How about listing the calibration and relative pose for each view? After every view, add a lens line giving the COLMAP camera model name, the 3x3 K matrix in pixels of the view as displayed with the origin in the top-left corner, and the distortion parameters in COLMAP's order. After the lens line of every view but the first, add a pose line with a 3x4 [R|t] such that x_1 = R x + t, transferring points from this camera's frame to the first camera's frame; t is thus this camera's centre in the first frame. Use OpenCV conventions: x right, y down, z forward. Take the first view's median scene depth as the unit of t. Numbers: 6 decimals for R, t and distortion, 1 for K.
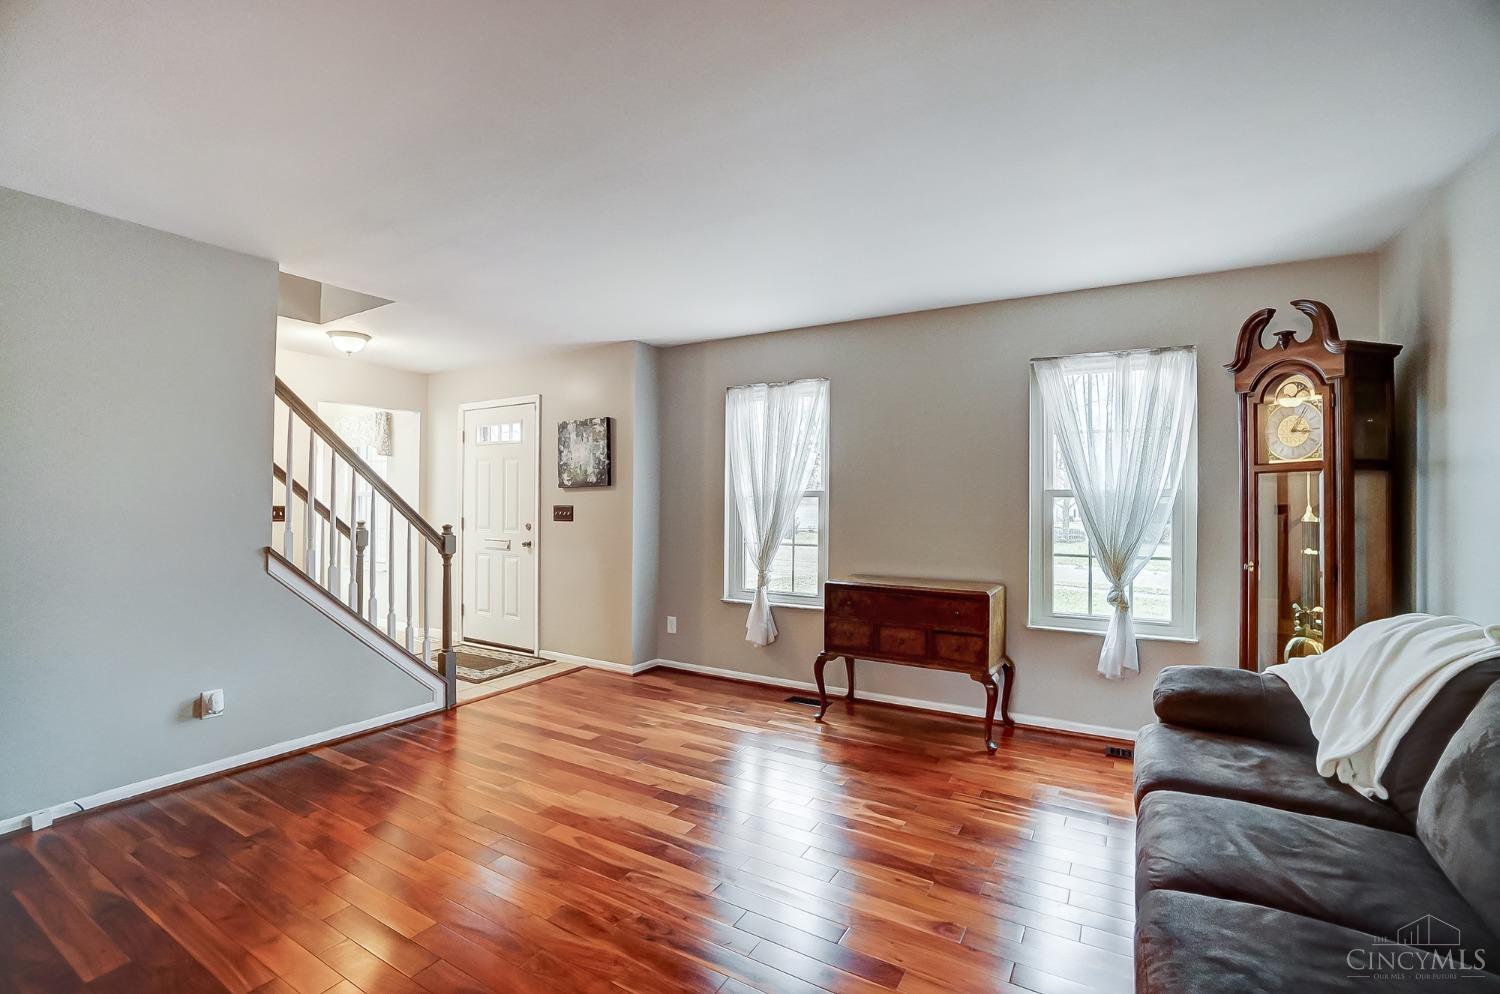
lens RADIAL K [[674.9, 0, 738.3], [0, 674.9, 490.2], [0, 0, 1]] dist [-0.062759, 0.023990]
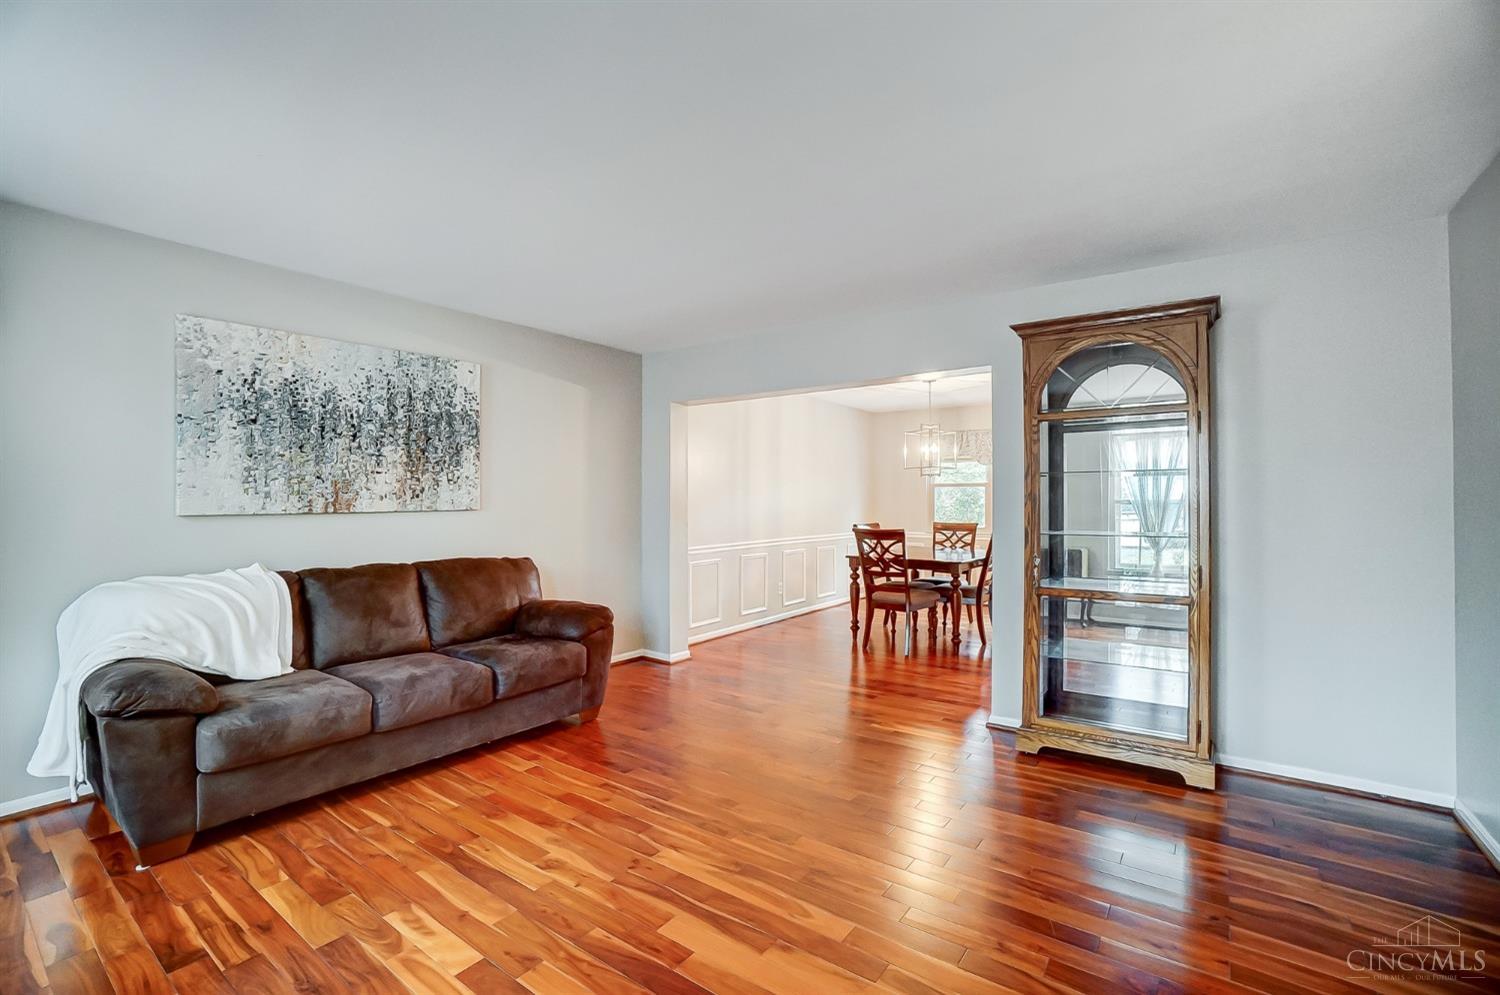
lens RADIAL K [[665.9, 0, 740.5], [0, 665.9, 494.2], [0, 0, 1]] dist [-0.061223, 0.022663]
pose [[-0.995476, -0.006779, 0.094770, -0.126492], [-0.009336, 0.999604, -0.026556, 0.018919], [-0.094553, -0.027321, -0.995145, 0.991556]]
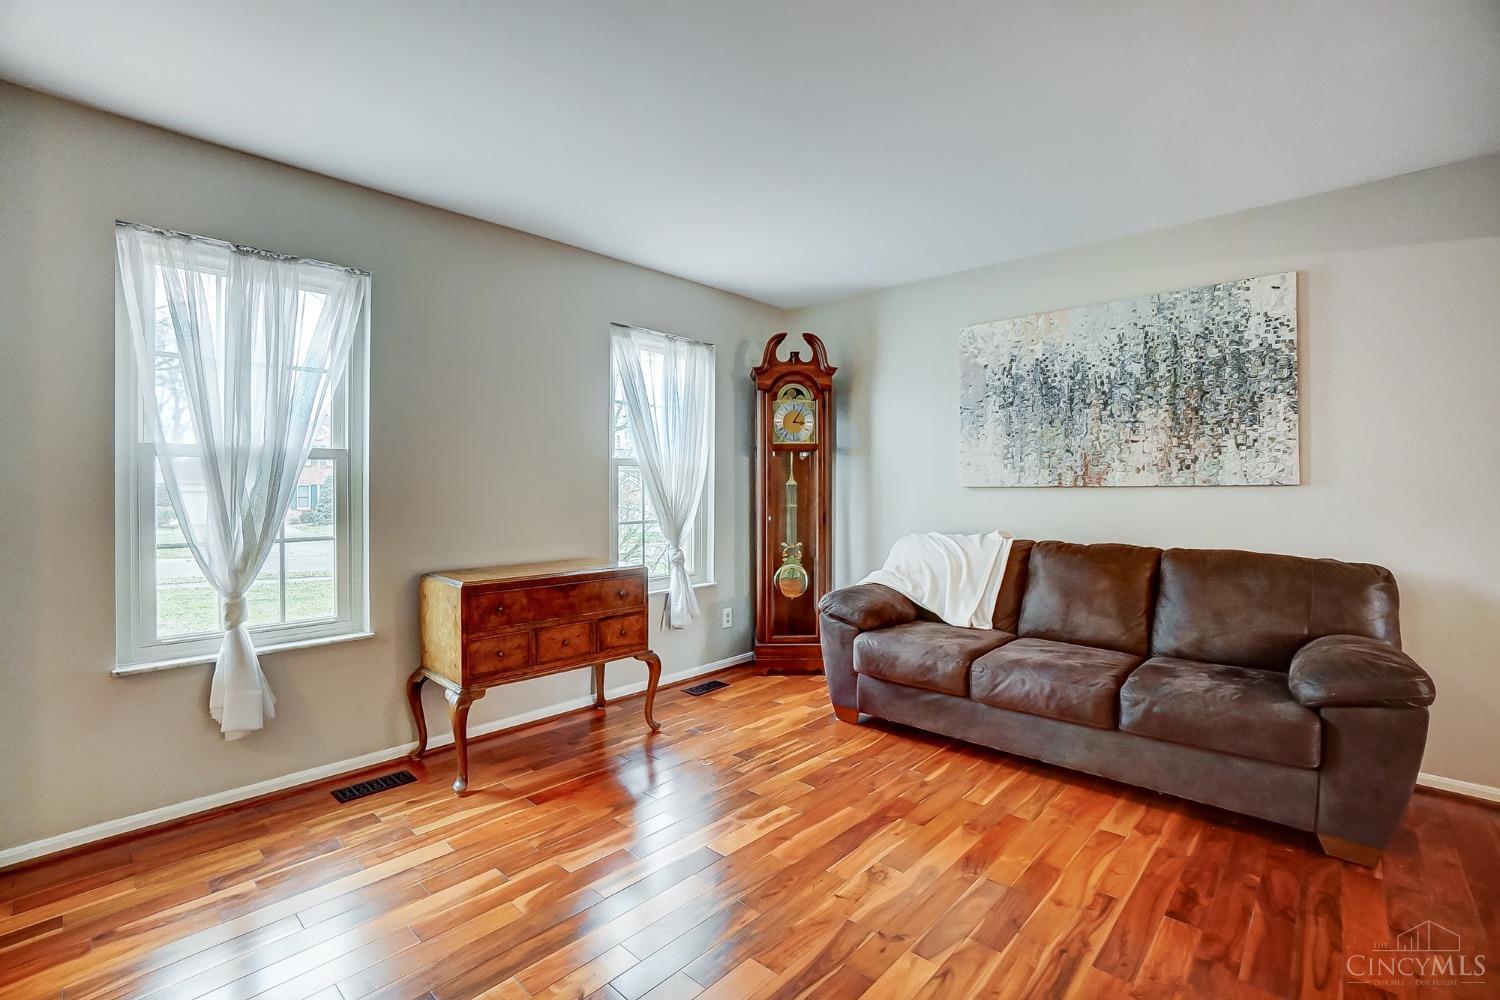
lens RADIAL K [[671.2, 0, 732.5], [0, 671.2, 488.7], [0, 0, 1]] dist [-0.037905, 0.000424]
pose [[0.212551, -0.012656, 0.977068, -0.392996], [-0.015666, 0.999743, 0.016358, 0.021158], [-0.977024, -0.018783, 0.212298, 0.510157]]
